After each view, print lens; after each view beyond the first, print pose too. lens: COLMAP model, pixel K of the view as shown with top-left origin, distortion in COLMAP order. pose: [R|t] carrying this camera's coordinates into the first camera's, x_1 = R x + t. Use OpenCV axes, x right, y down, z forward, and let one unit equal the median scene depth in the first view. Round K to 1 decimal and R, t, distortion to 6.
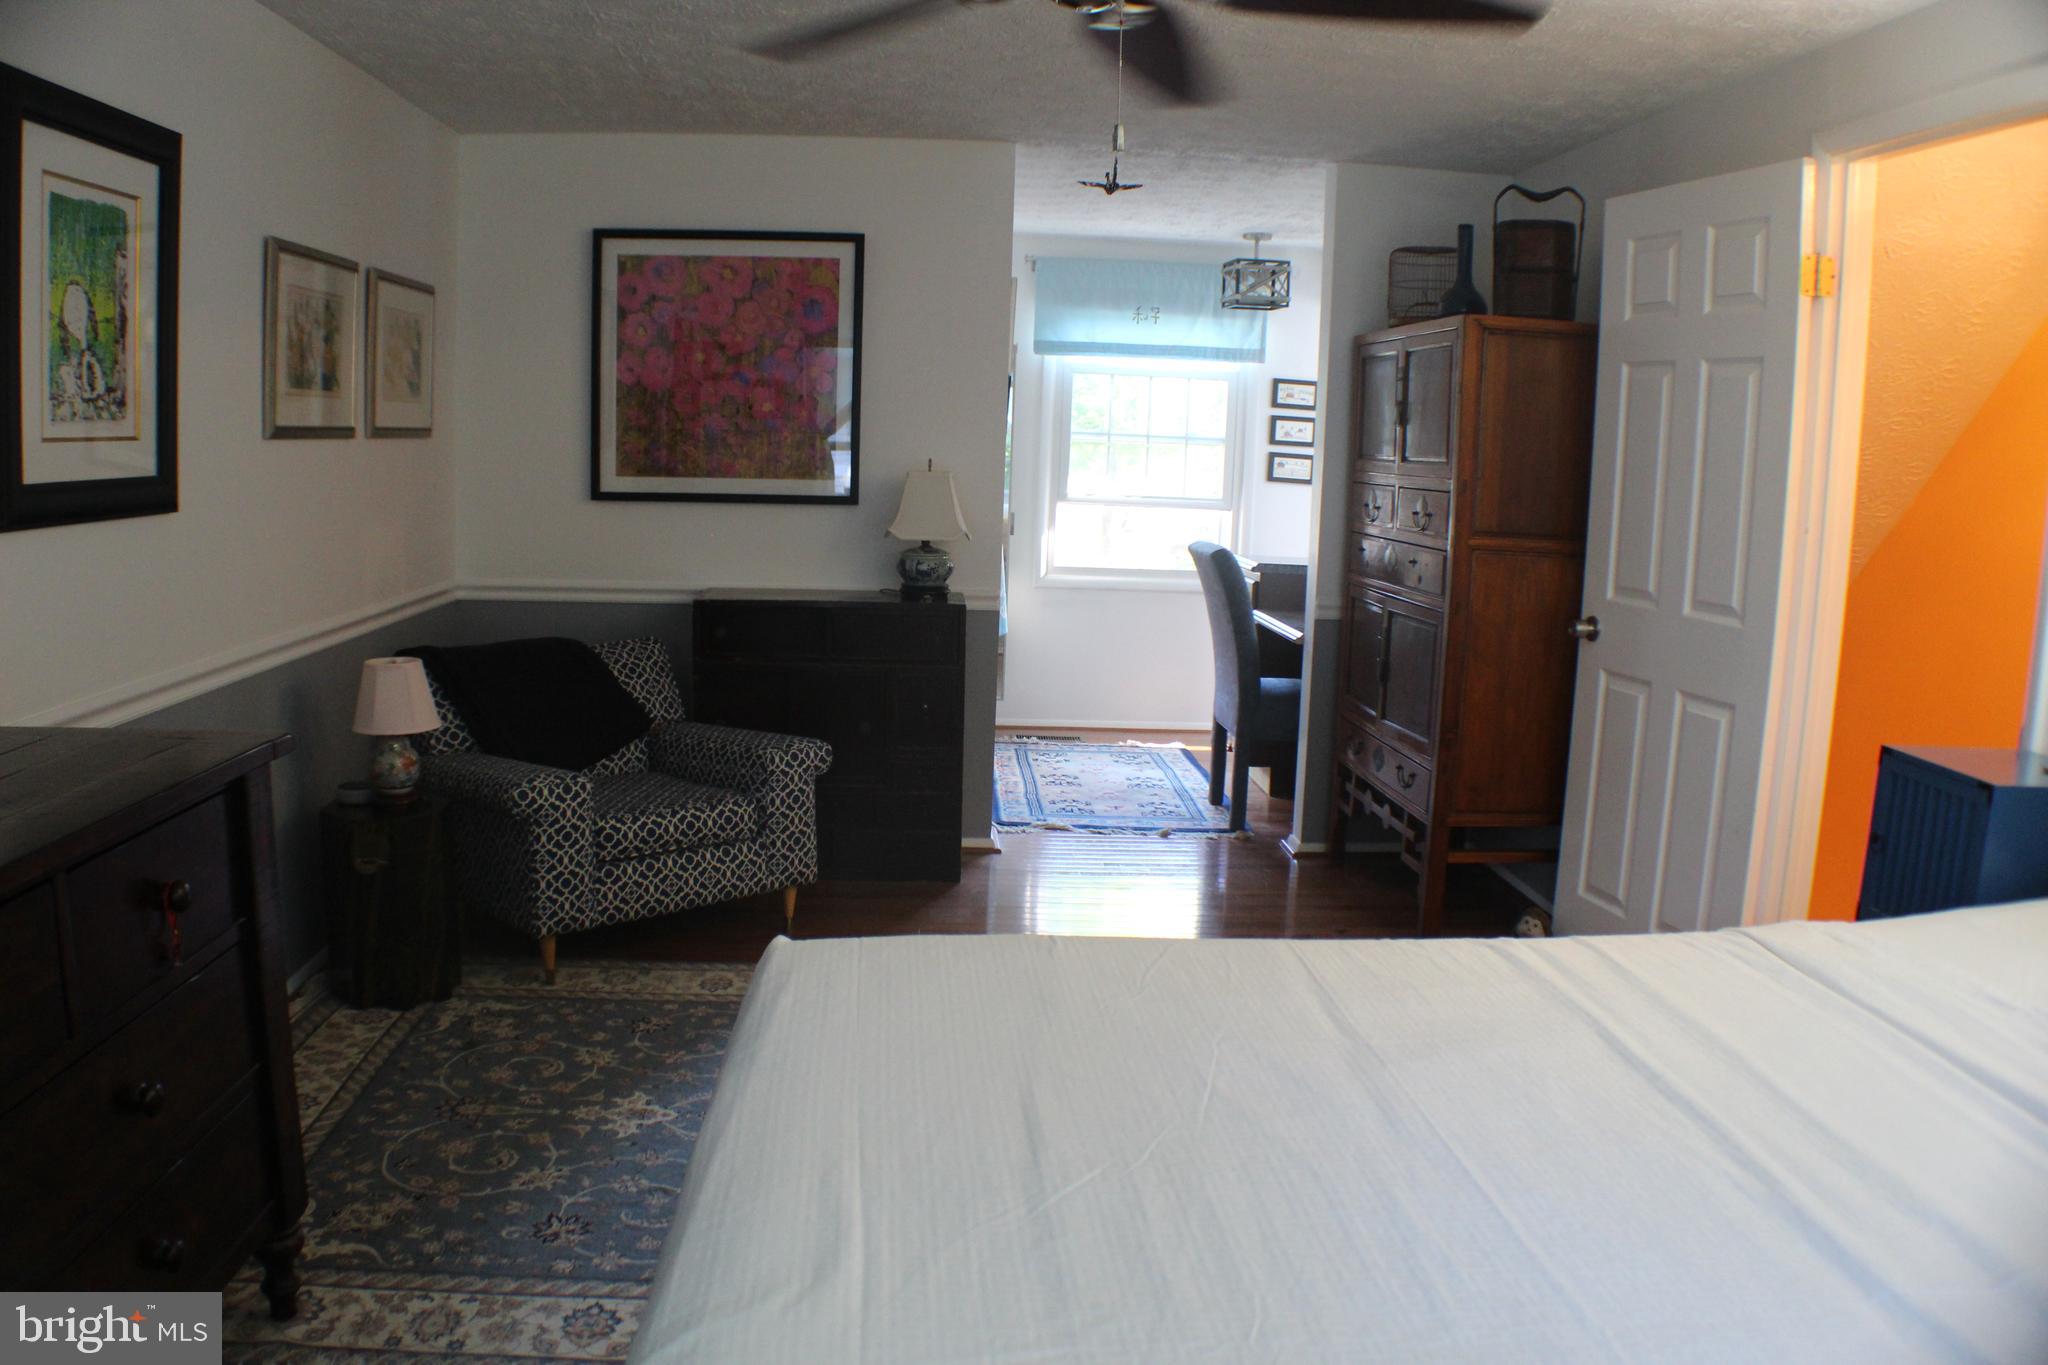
lens RADIAL K [[1546.9, 0, 1013.0], [0, 1546.9, 681.8], [0, 0, 1]] dist [-0.213072, 0.087263]
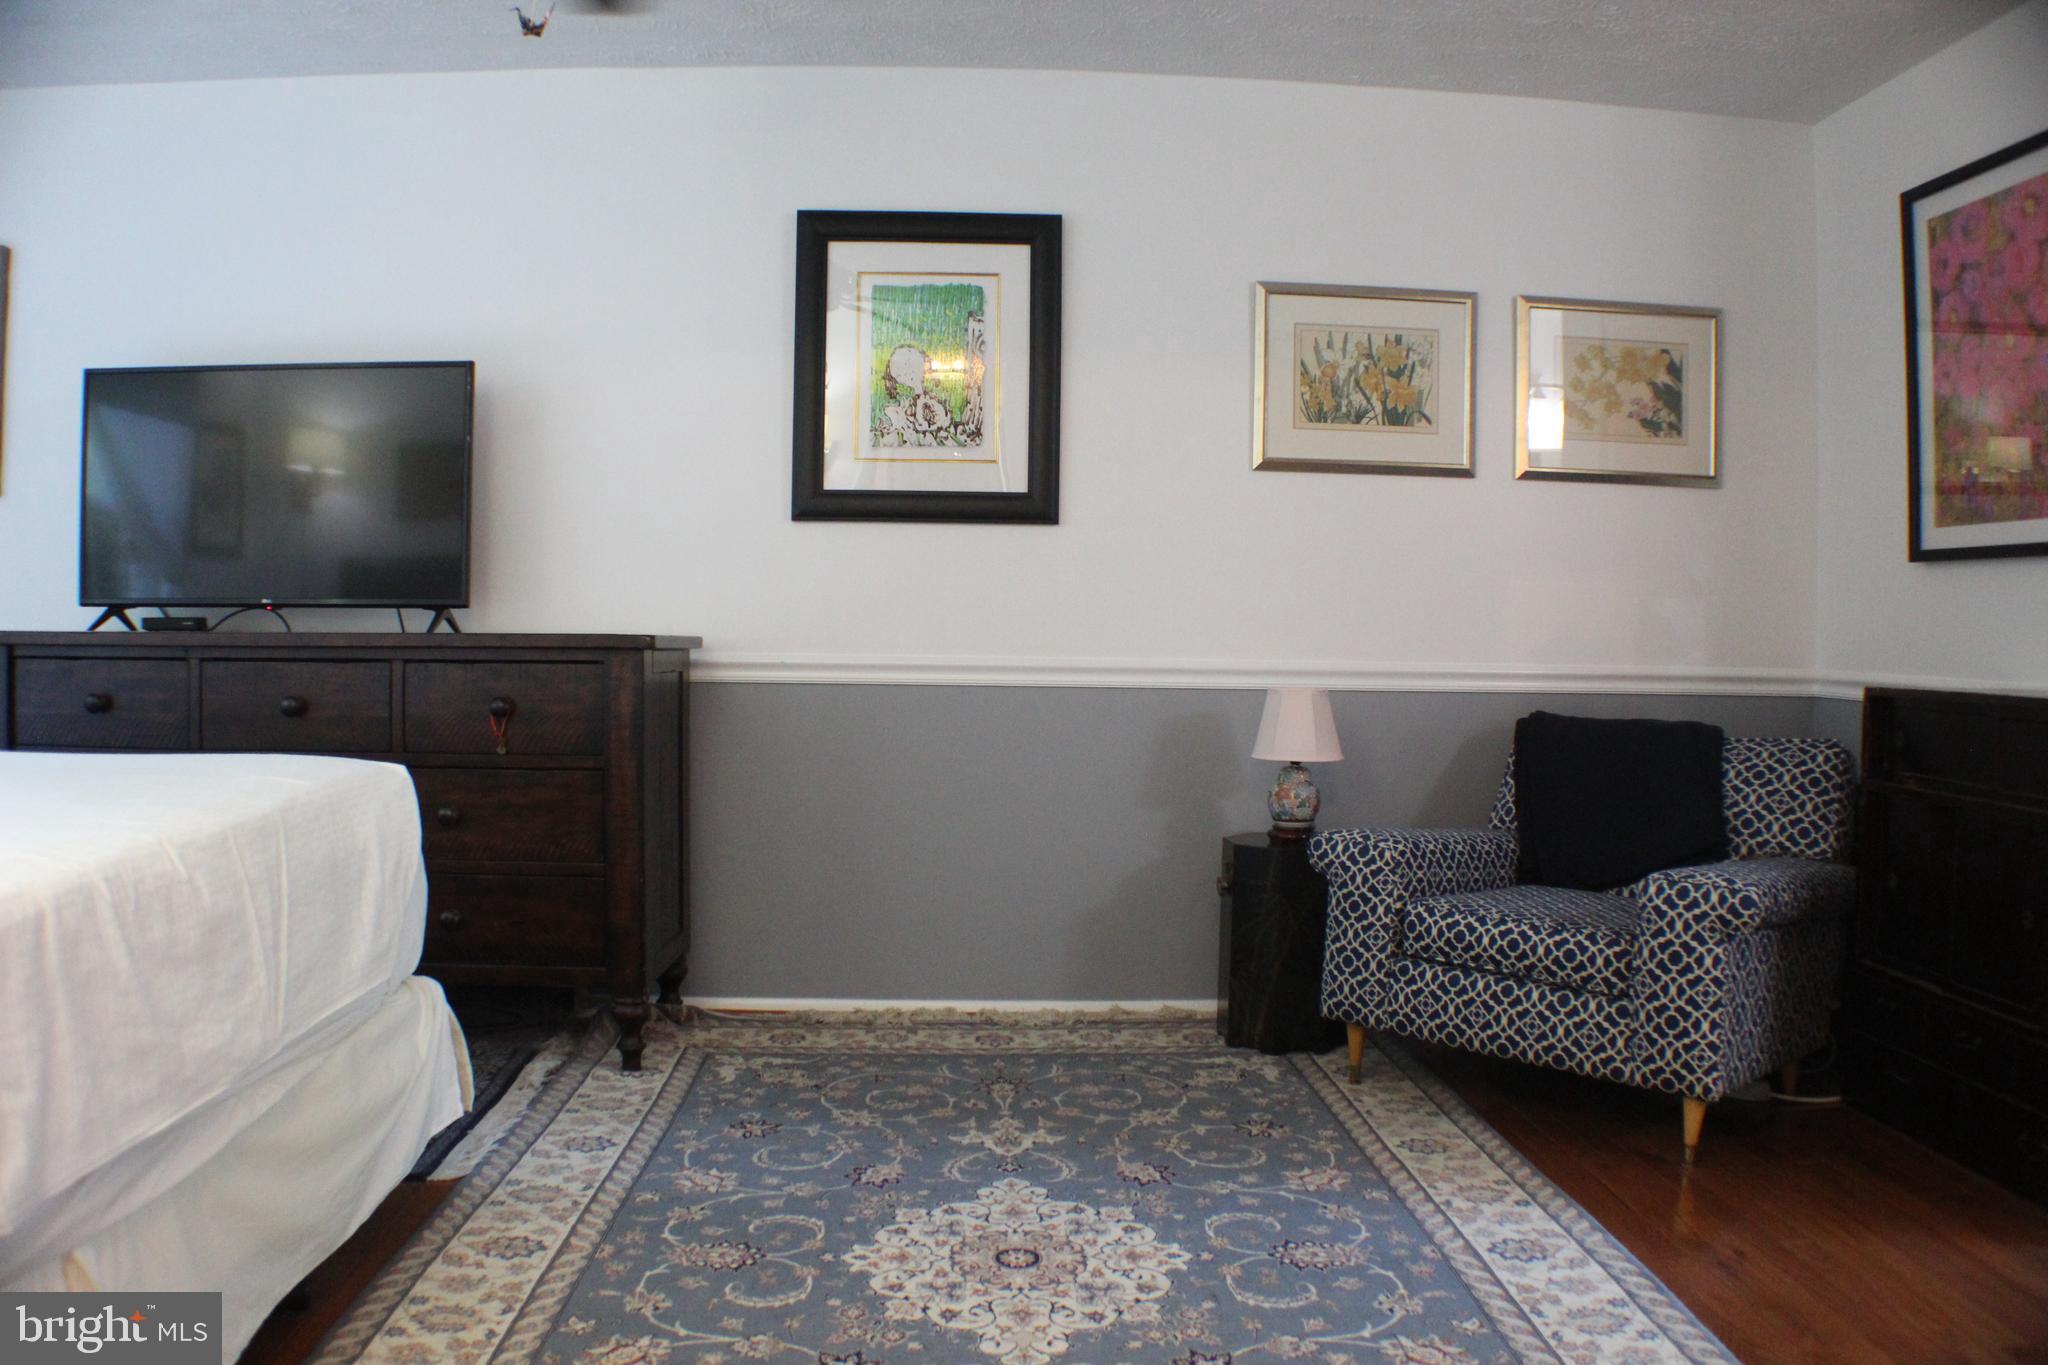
lens RADIAL K [[1546.9, 0, 1013.0], [0, 1546.9, 681.8], [0, 0, 1]] dist [-0.213072, 0.087263]
pose [[-0.018305, 0.009314, -0.999789, 0.488184], [-0.169949, 0.985376, 0.012292, 0.000796], [0.985283, 0.170139, -0.016454, 0.706842]]
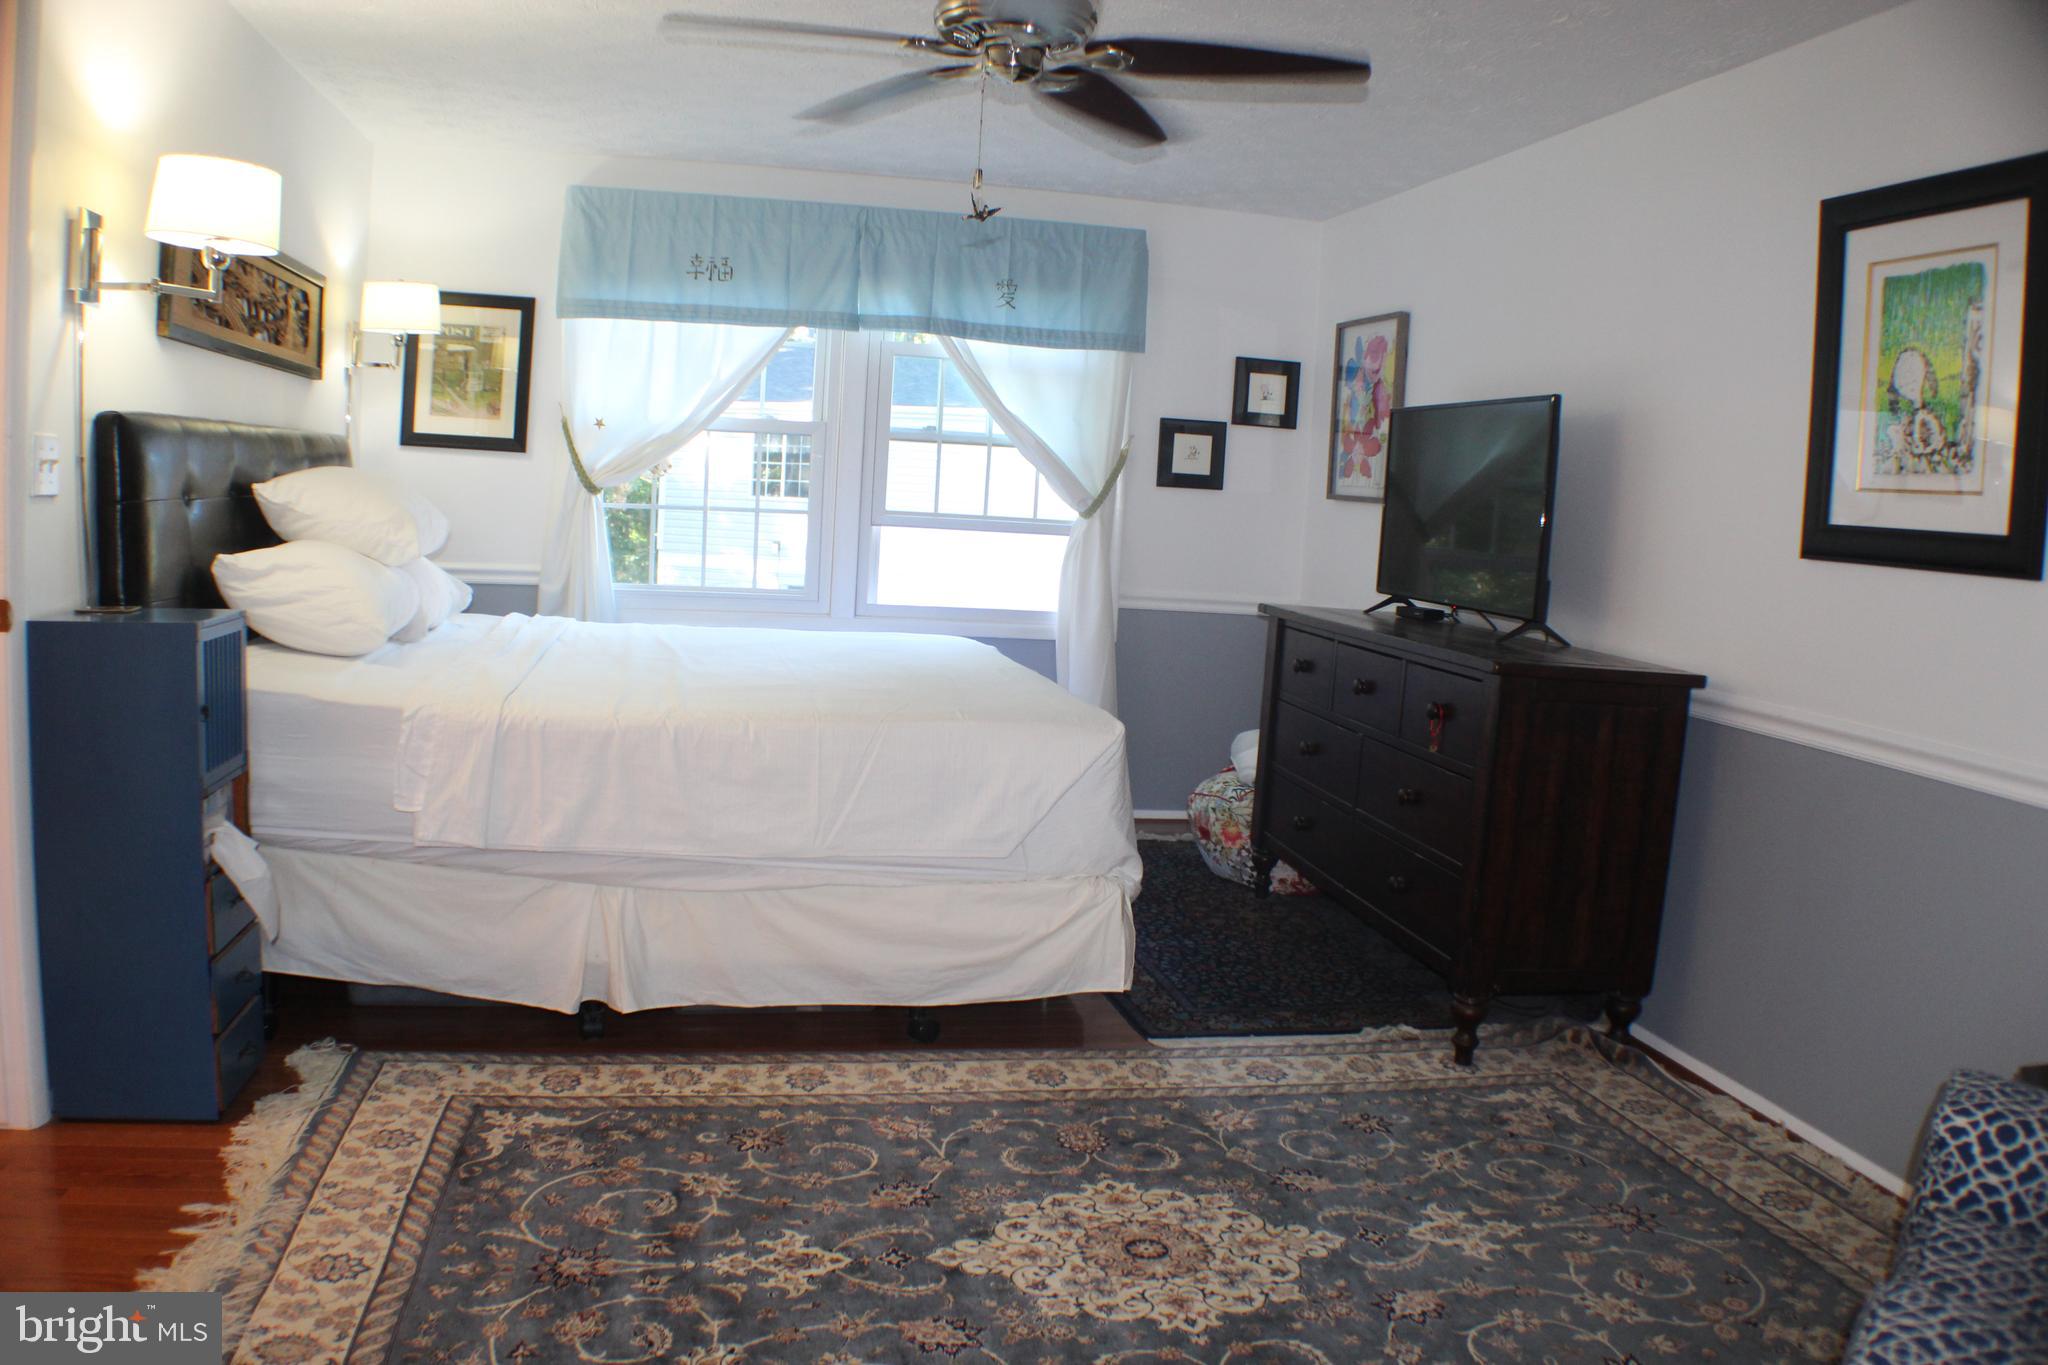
lens RADIAL K [[1546.9, 0, 1013.0], [0, 1546.9, 681.8], [0, 0, 1]] dist [-0.213072, 0.087263]
pose [[-0.986207, -0.071249, -0.149398, 0.104711], [-0.109967, 0.956651, 0.269679, -0.154122], [0.123707, 0.282388, -0.951290, 1.225035]]
